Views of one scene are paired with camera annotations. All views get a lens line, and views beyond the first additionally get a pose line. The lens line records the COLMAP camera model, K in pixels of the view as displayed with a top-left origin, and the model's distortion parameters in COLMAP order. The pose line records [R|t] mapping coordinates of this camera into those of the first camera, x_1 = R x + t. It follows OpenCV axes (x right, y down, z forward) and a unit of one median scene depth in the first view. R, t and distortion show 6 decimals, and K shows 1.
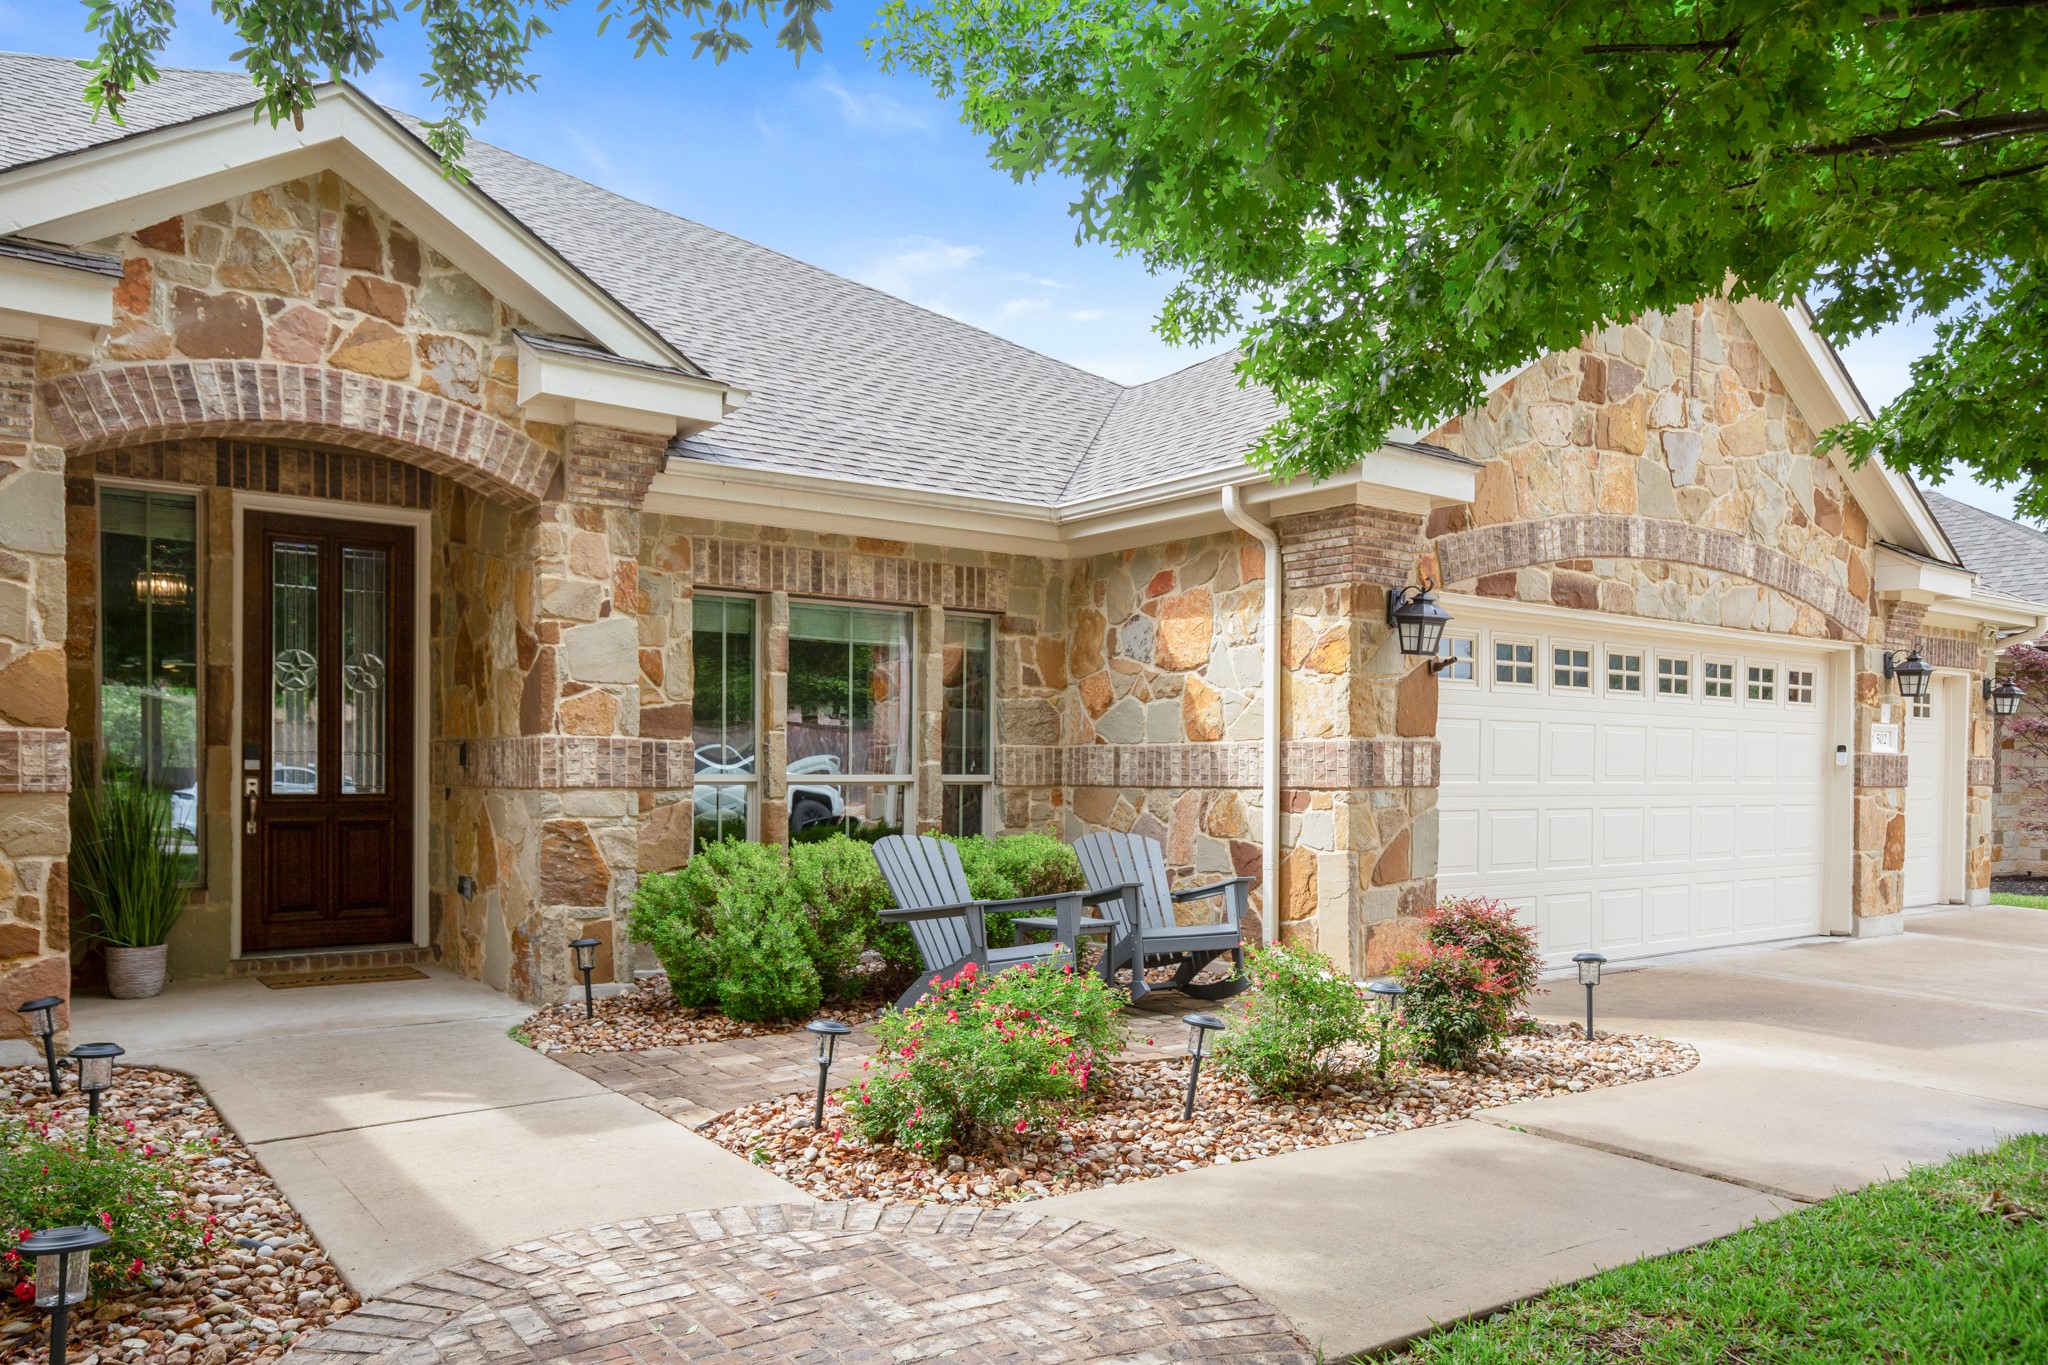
lens RADIAL K [[1469.7, 0, 1057.9], [0, 1469.7, 783.4], [0, 0, 1]] dist [0.002365, -0.000257]
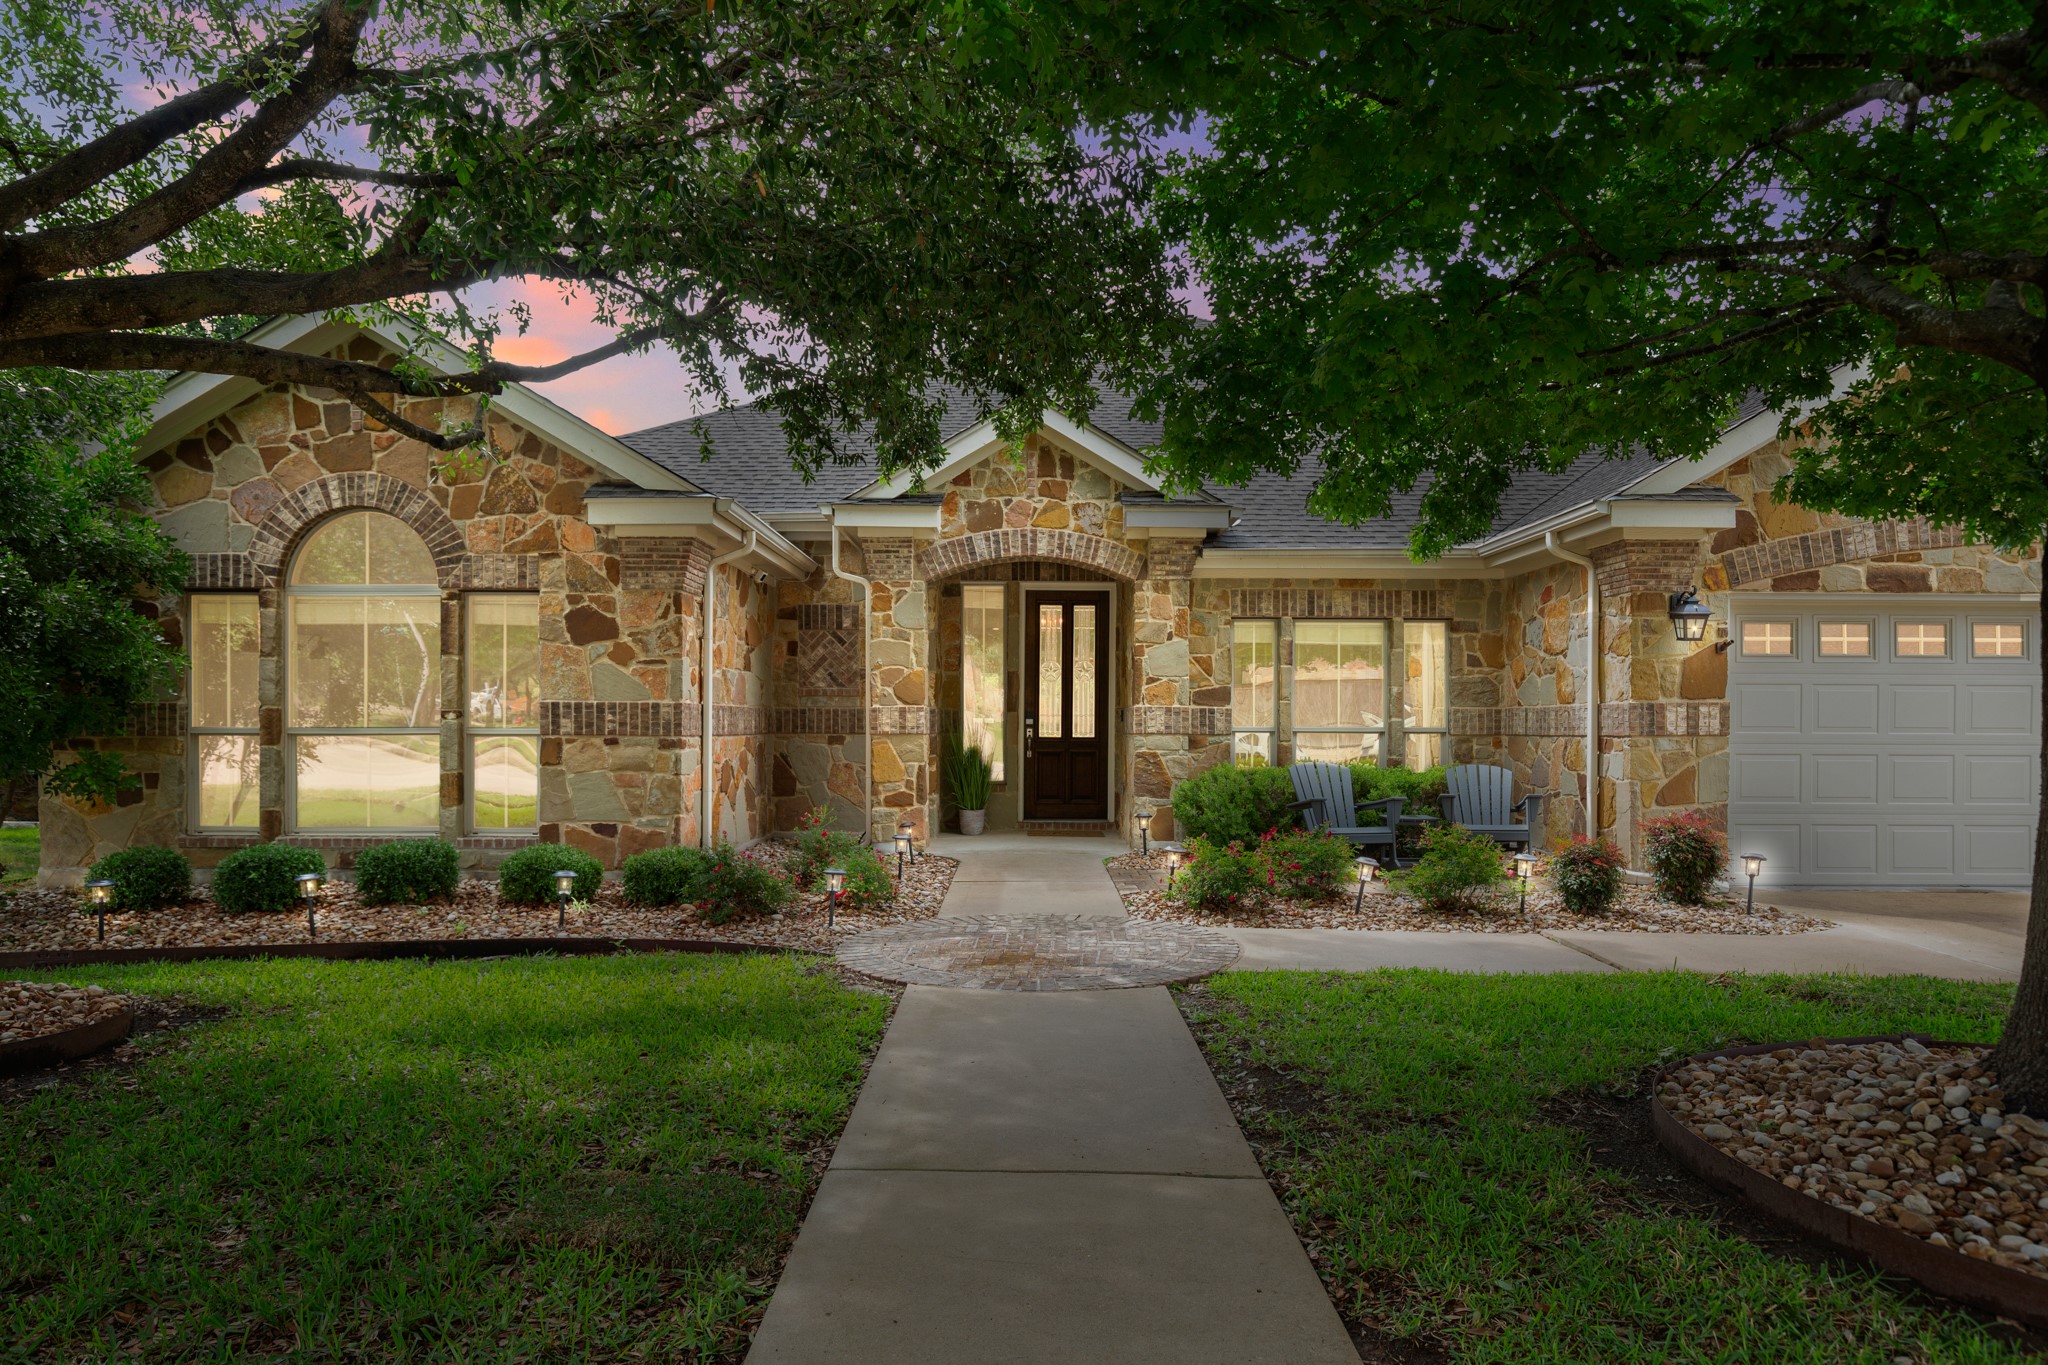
lens RADIAL K [[1242.8, 0, 1013.9], [0, 1242.8, 717.1], [0, 0, 1]] dist [-0.007062, -0.004350]
pose [[0.791596, -0.004987, -0.611024, 0.451836], [-0.005654, 0.999864, -0.015485, 0.006801], [0.611018, 0.015713, 0.791461, -0.317841]]
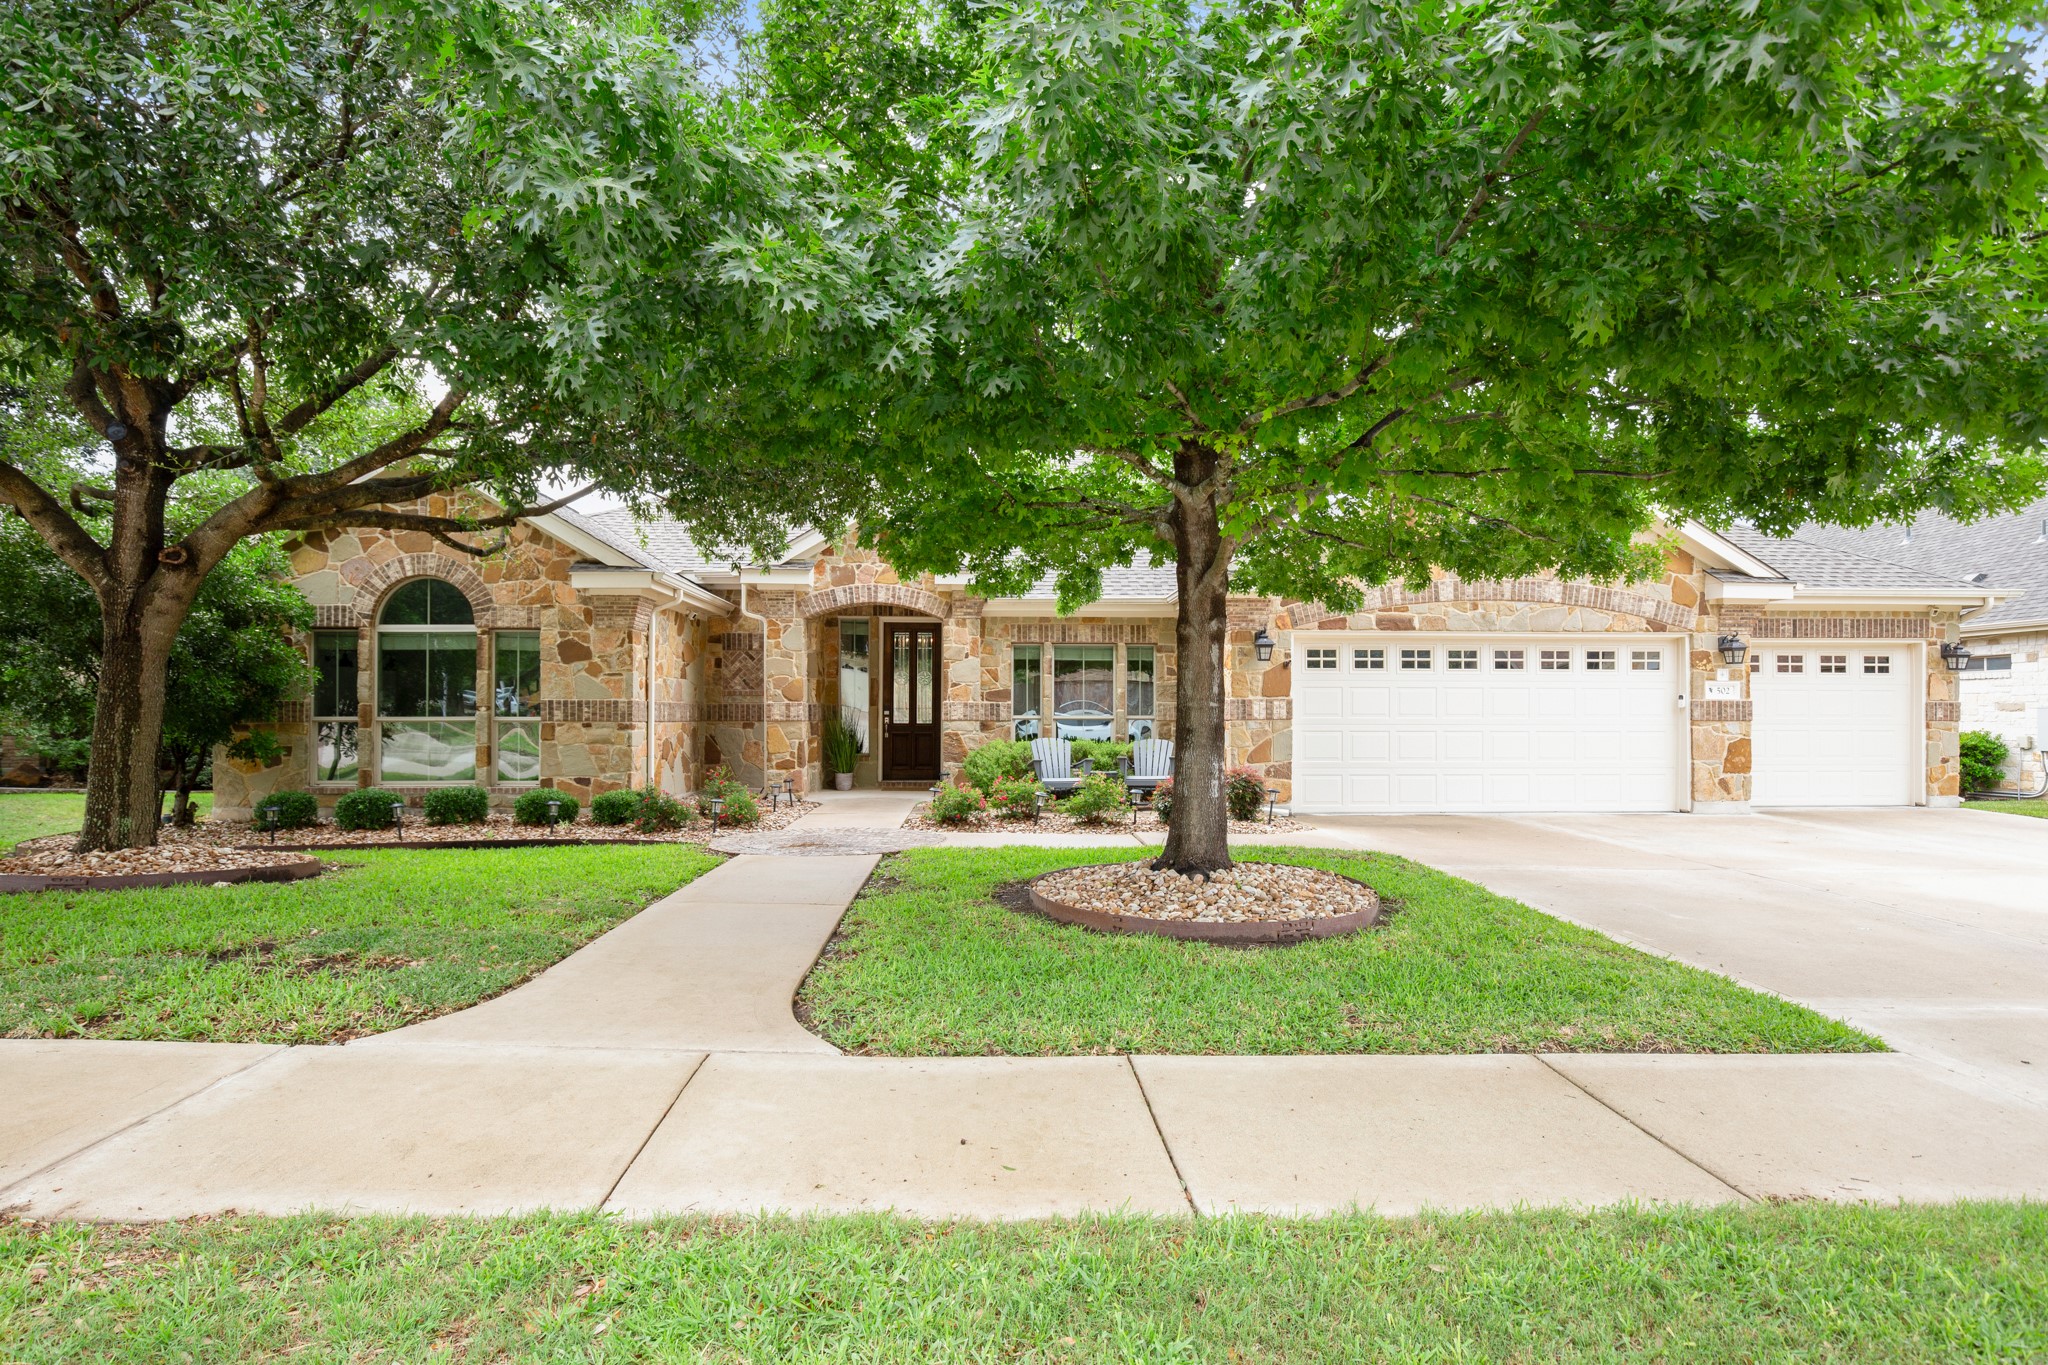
lens RADIAL K [[1085.6, 0, 1028.1], [0, 1085.6, 696.3], [0, 0, 1]] dist [-0.022219, -0.000013]
pose [[0.821364, -0.015181, -0.570203, 0.888334], [-0.002197, 0.999554, -0.029777, 0.017481], [0.570401, 0.025710, 0.820964, -0.567136]]
